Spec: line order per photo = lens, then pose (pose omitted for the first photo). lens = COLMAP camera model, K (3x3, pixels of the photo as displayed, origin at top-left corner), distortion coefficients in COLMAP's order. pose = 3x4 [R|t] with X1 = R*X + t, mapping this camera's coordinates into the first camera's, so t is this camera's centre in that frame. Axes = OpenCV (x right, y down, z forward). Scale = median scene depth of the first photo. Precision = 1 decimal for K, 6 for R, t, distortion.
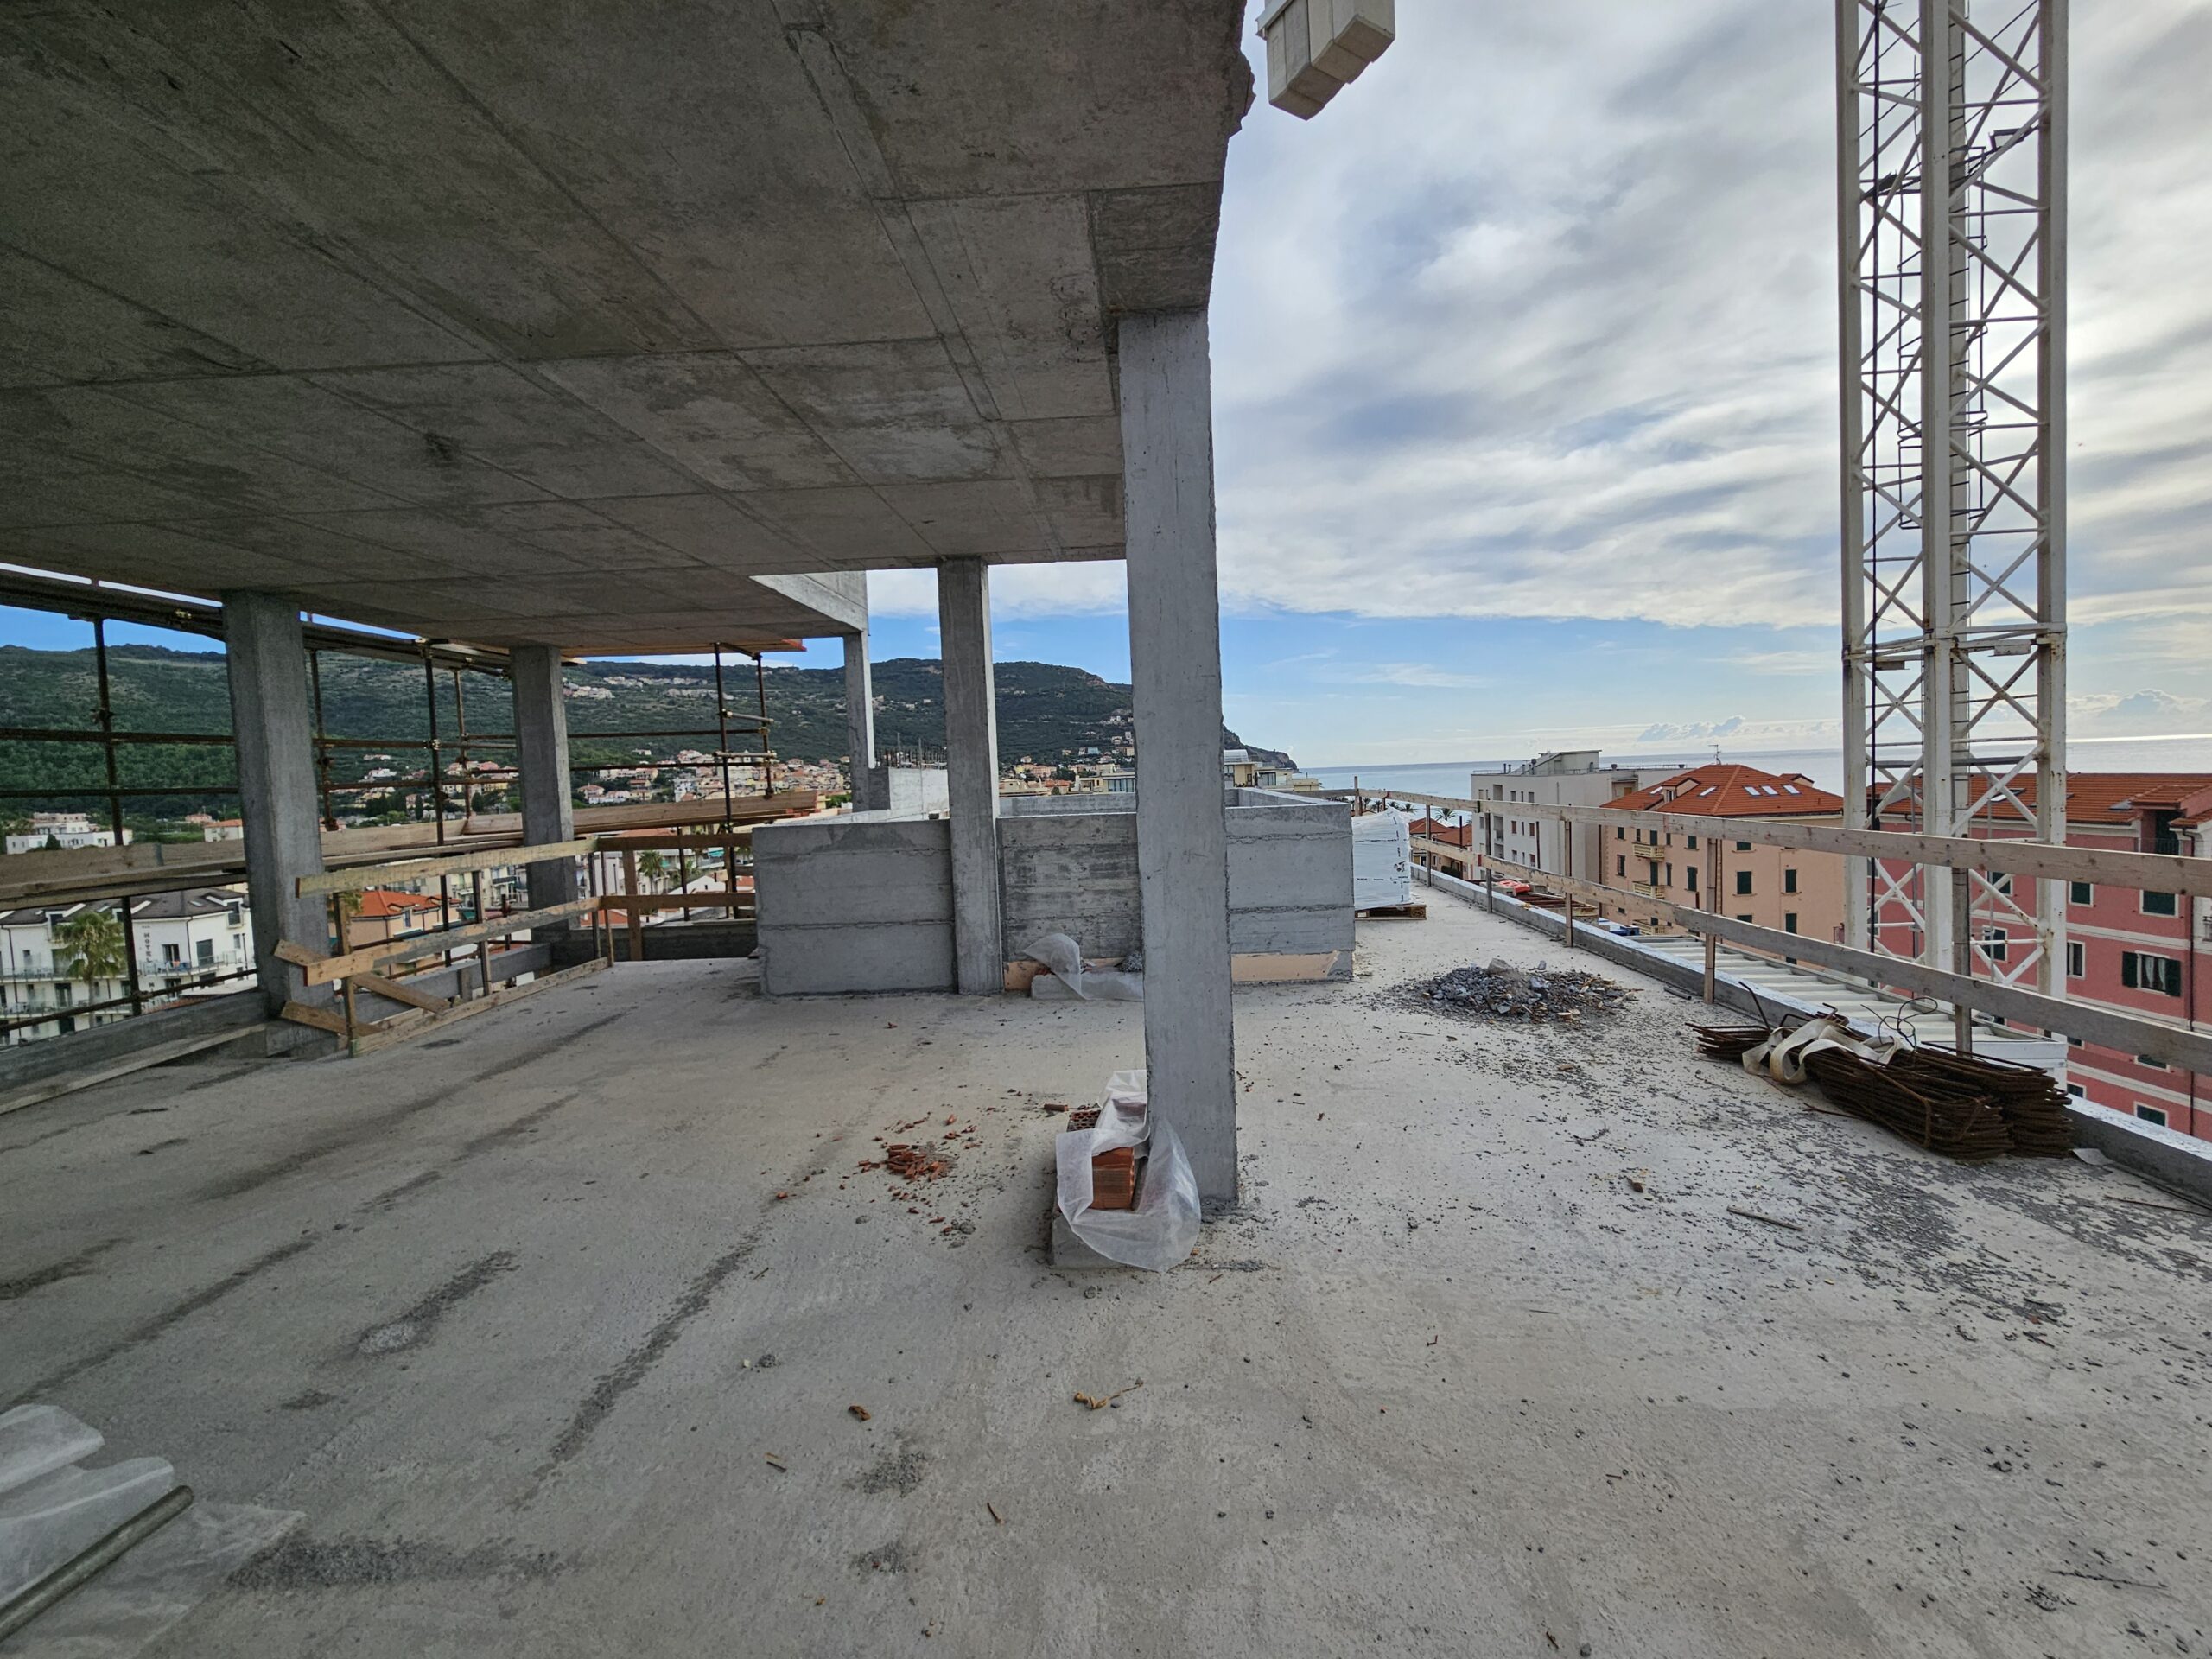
lens RADIAL K [[932.8, 0, 1113.3], [0, 932.8, 828.1], [0, 0, 1]] dist [0.027295, 0.000495]
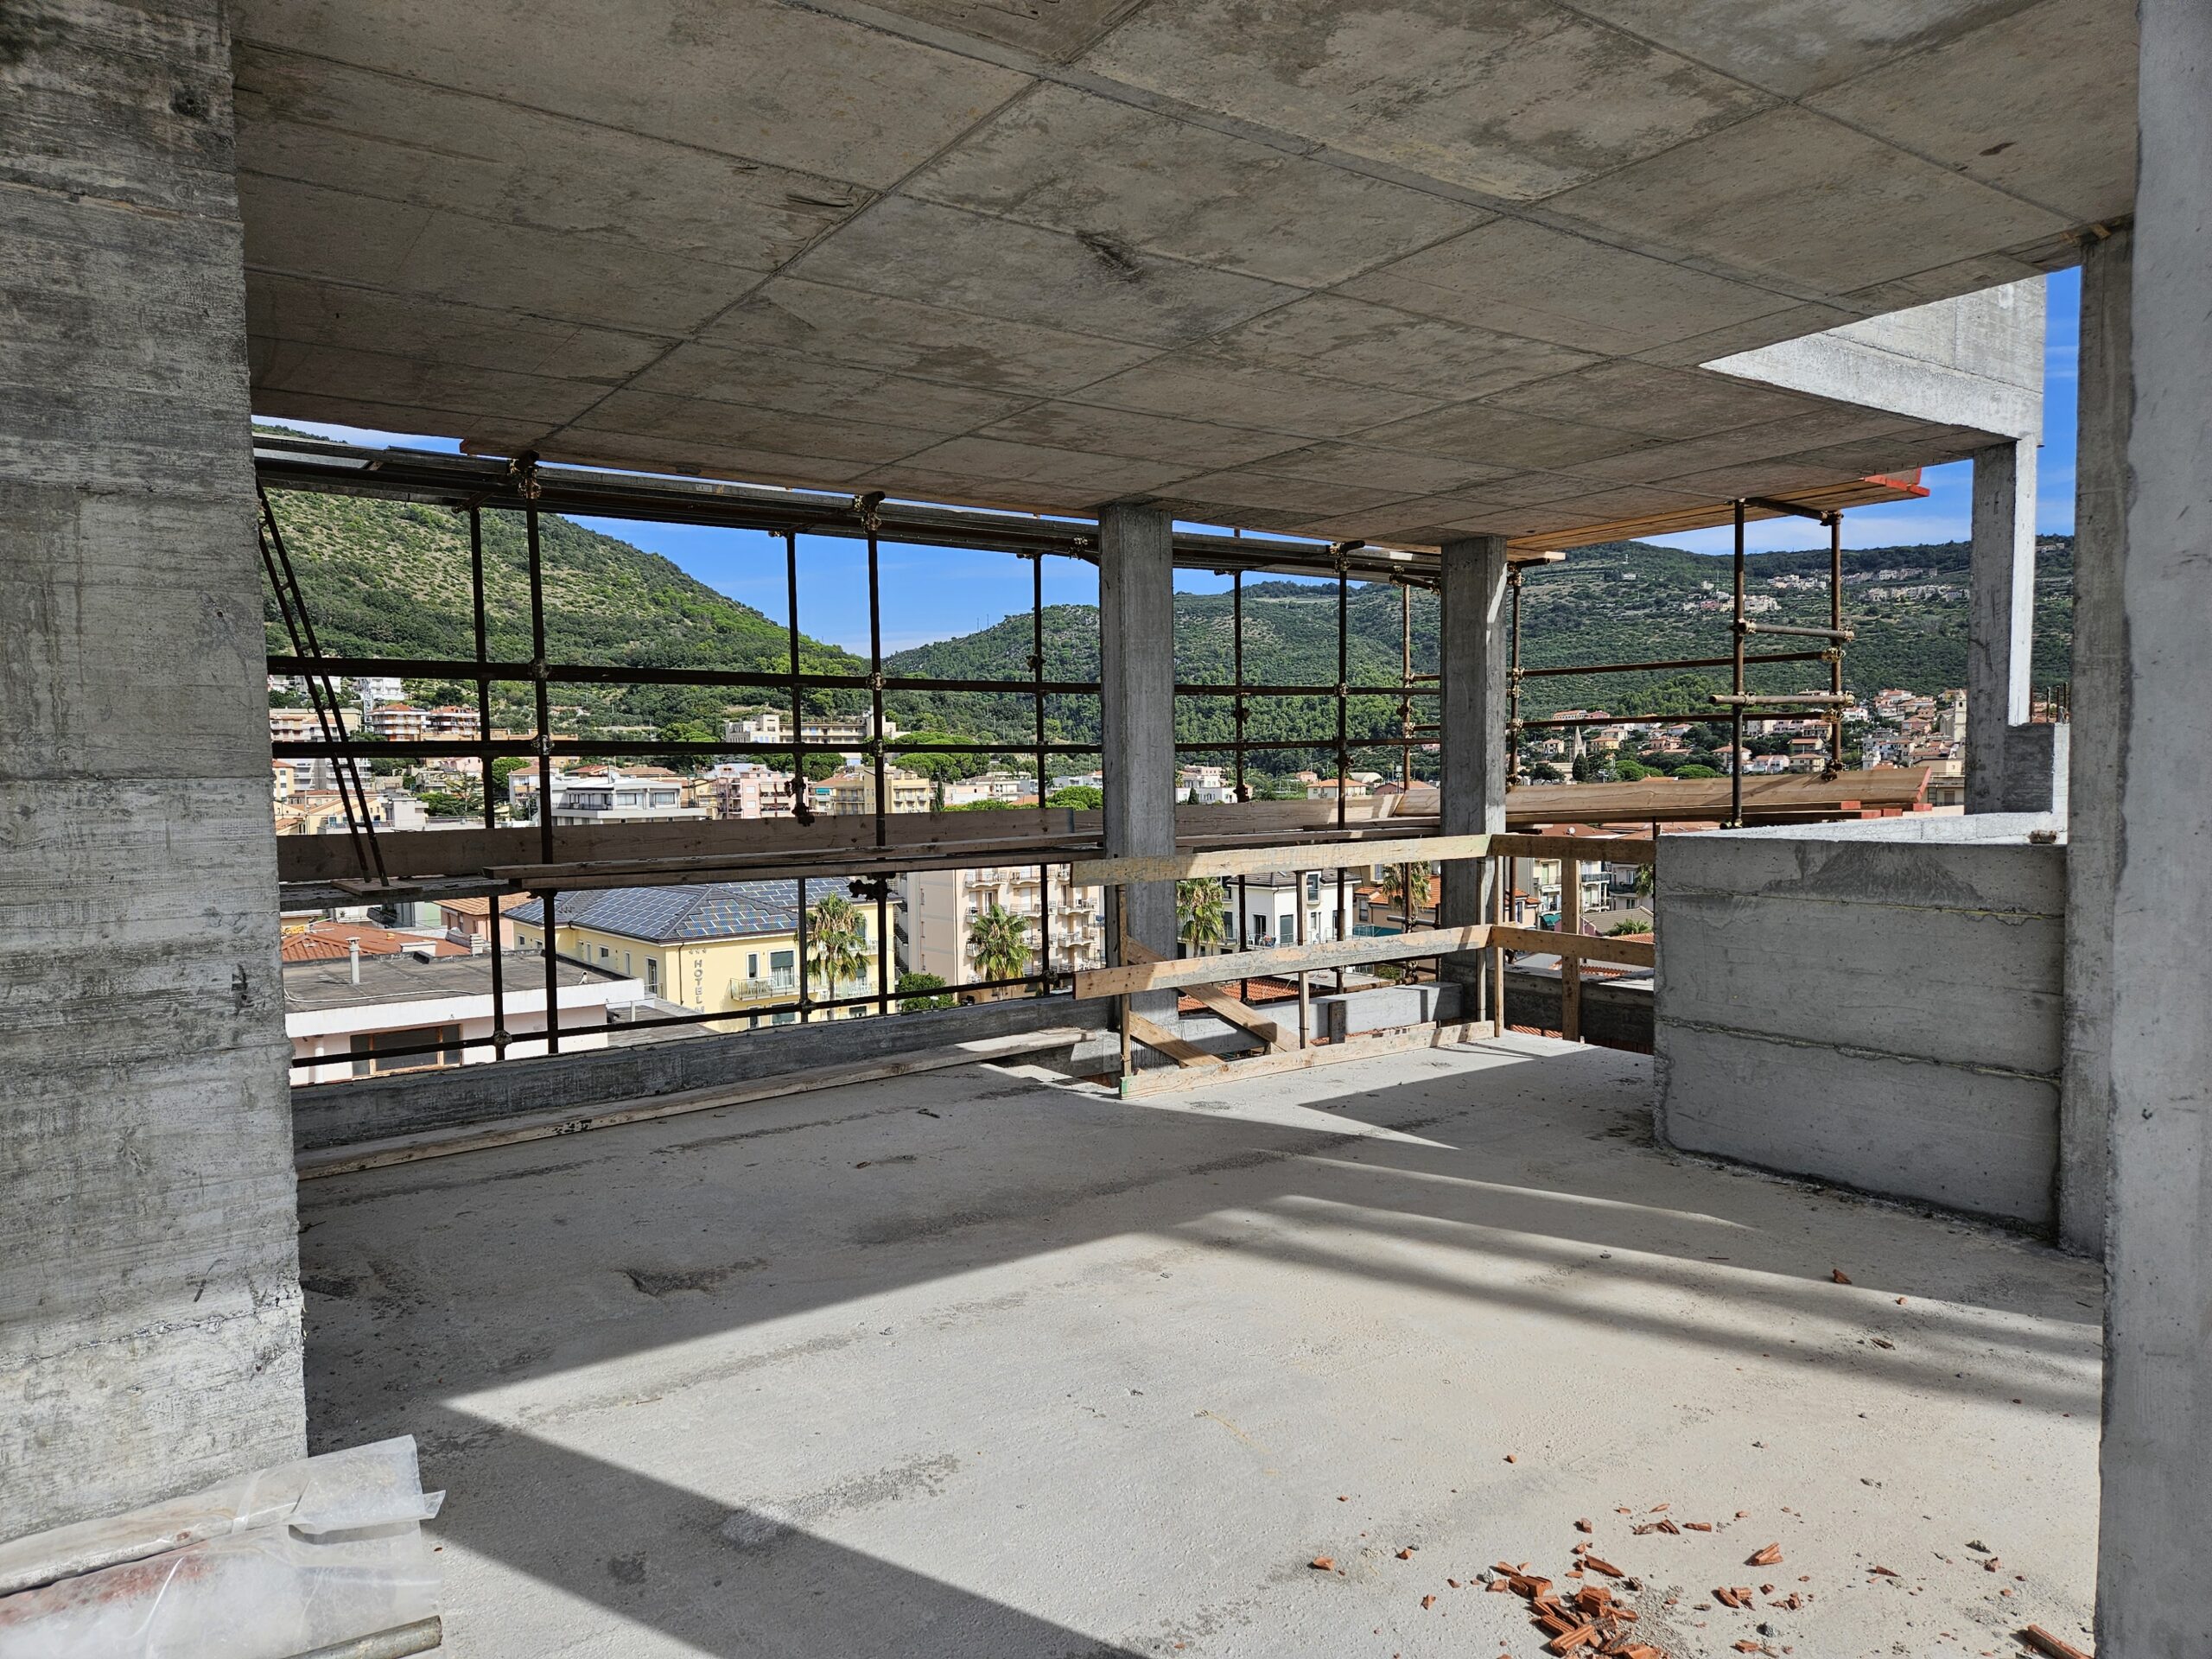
lens RADIAL K [[1477.8, 0, 1079.2], [0, 1477.8, 869.3], [0, 0, 1]] dist [0.045938, -0.013547]
pose [[0.606871, 0.085995, -0.790134, 0.094728], [-0.057381, 0.996276, 0.064358, -0.017195], [0.792726, 0.006282, 0.609545, 0.204906]]
